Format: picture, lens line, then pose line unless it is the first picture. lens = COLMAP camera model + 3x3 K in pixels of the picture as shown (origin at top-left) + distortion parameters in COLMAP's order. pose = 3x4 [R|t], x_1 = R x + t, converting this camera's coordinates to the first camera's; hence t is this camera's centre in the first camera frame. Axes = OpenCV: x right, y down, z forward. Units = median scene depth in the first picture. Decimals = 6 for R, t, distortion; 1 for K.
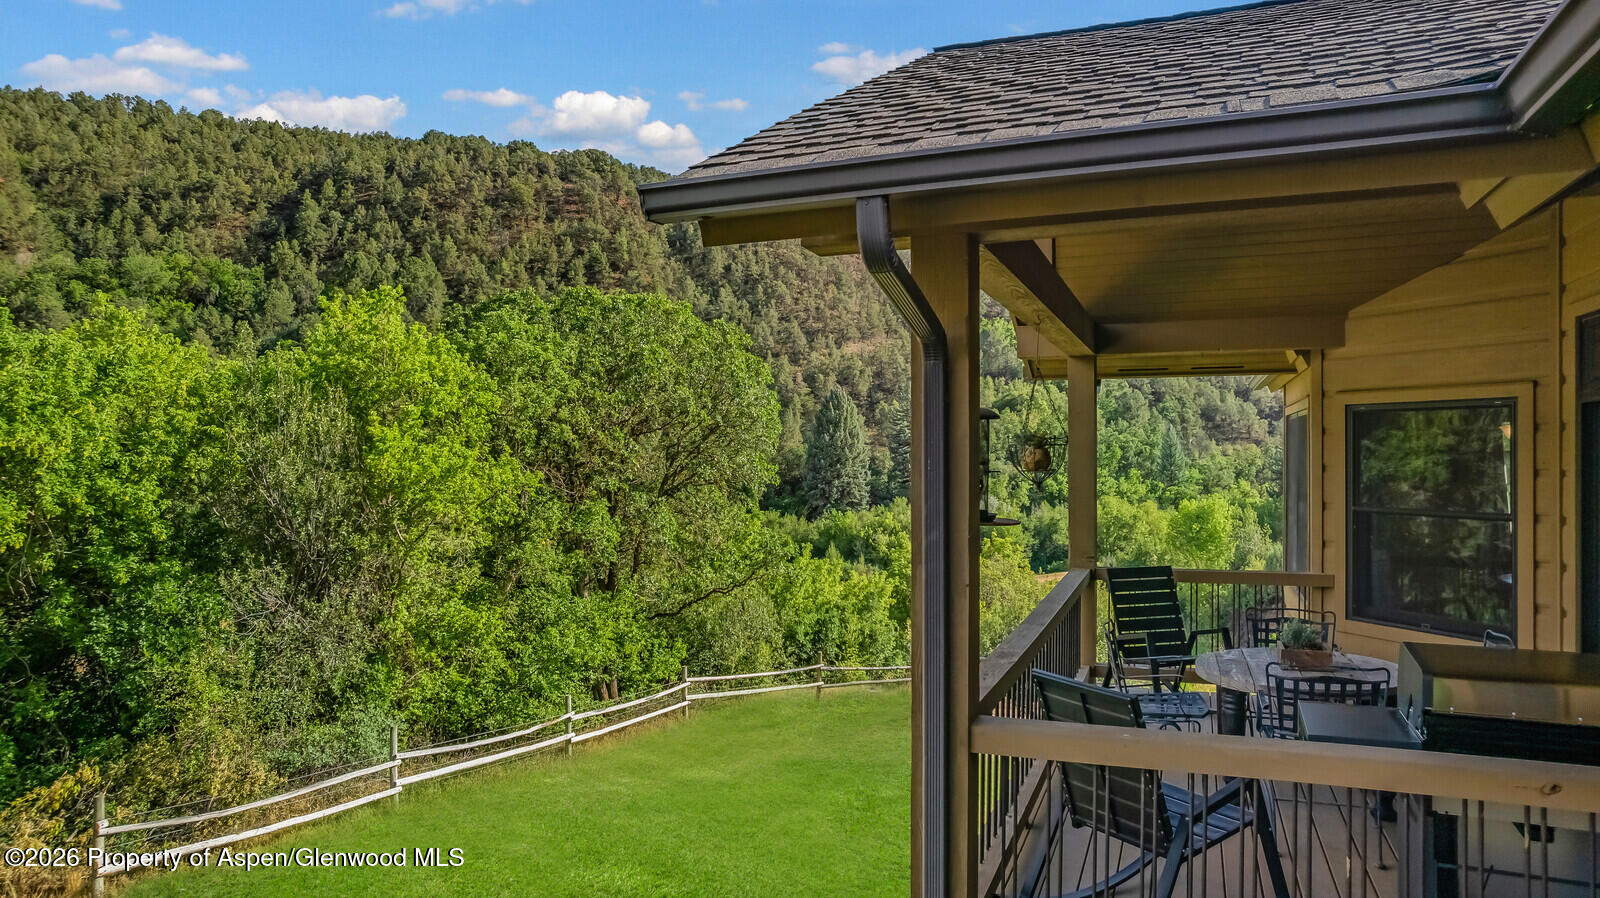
lens RADIAL K [[1020.3, 0, 804.7], [0, 1020.3, 459.0], [0, 0, 1]] dist [-0.073332, 0.072209]
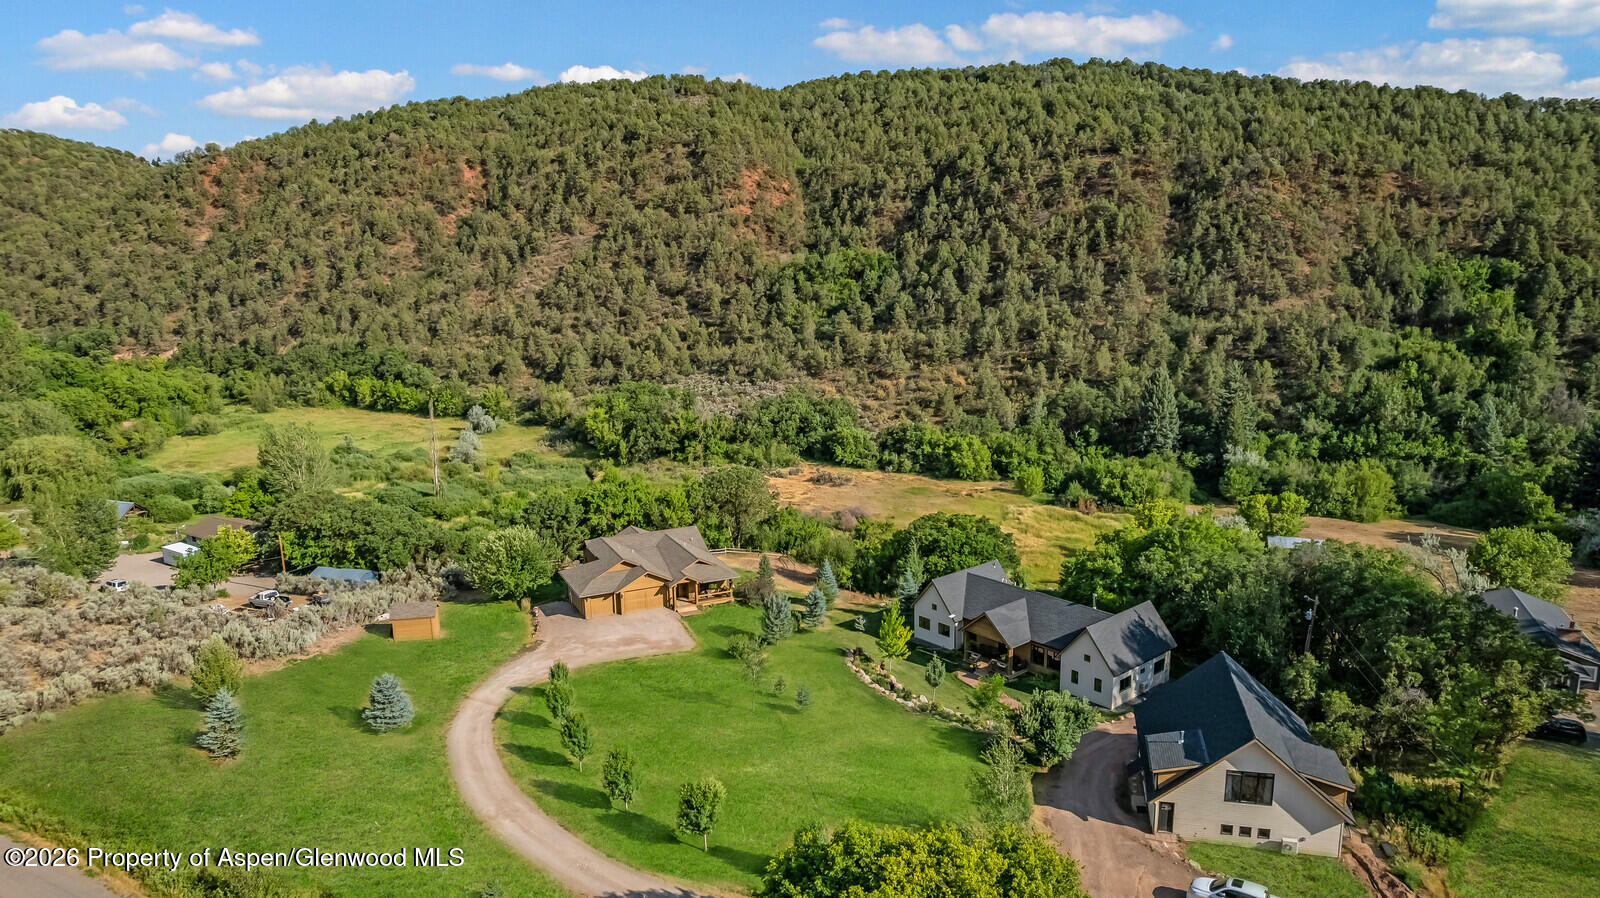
lens RADIAL K [[1020.3, 0, 804.7], [0, 1020.3, 459.0], [0, 0, 1]] dist [-0.073332, 0.072209]
pose [[0.734000, 0.120801, -0.668320, 0.464975], [0.010542, 0.981909, 0.189060, -0.161046], [0.679068, -0.145815, 0.719448, -0.318522]]
